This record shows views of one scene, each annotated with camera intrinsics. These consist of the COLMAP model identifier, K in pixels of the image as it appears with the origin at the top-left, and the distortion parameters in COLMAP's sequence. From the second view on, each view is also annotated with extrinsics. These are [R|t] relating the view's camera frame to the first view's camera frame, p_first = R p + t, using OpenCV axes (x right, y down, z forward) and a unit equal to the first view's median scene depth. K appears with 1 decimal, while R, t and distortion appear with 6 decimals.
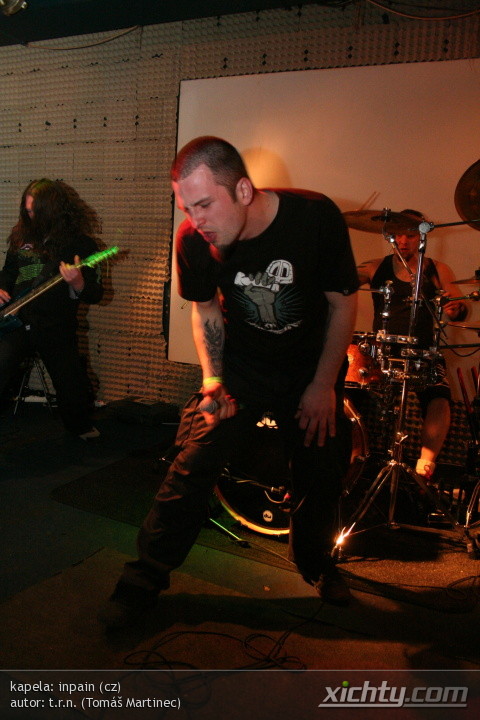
lens RADIAL K [[607.9, 0, 240.0], [0, 607.9, 360.0], [0, 0, 1]] dist [-0.134593, 0.135935]
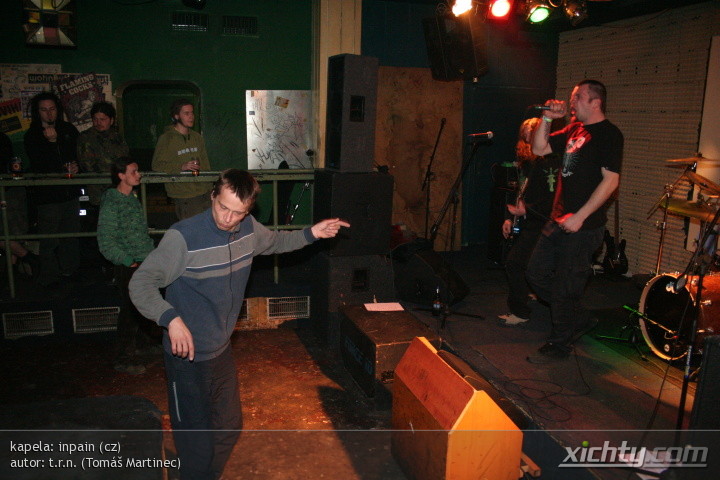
lens RADIAL K [[621.8, 0, 338.7], [0, 621.8, 238.7], [0, 0, 1]] dist [-0.156289, 0.146088]
pose [[0.634240, 0.100565, -0.766568, 0.405555], [-0.094146, 0.994172, 0.052529, -0.020404], [0.767383, 0.038853, 0.640011, -0.421524]]
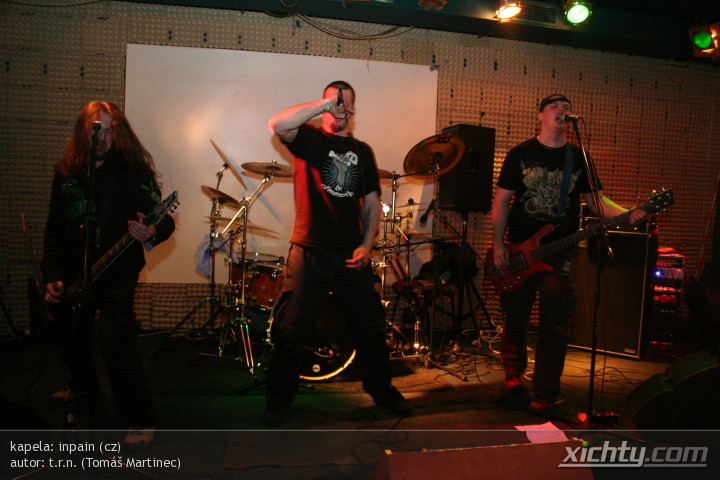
lens RADIAL K [[607.9, 0, 345.4], [0, 607.9, 239.0], [0, 0, 1]] dist [-0.134593, 0.135935]
pose [[0.813173, -0.067077, 0.578144, -0.431305], [0.103776, 0.994129, -0.030624, -0.002855], [-0.572695, 0.084900, 0.815360, -0.166294]]
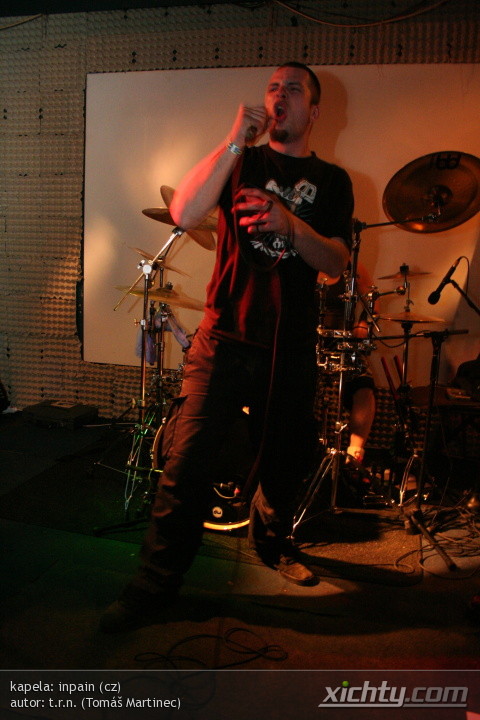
lens RADIAL K [[607.9, 0, 240.0], [0, 607.9, 360.0], [0, 0, 1]] dist [-0.134593, 0.135935]
pose [[0.980520, -0.048225, 0.190406, -0.057699], [0.045160, 0.998771, 0.020406, -0.010070], [-0.191156, -0.011410, 0.981493, -0.002880]]
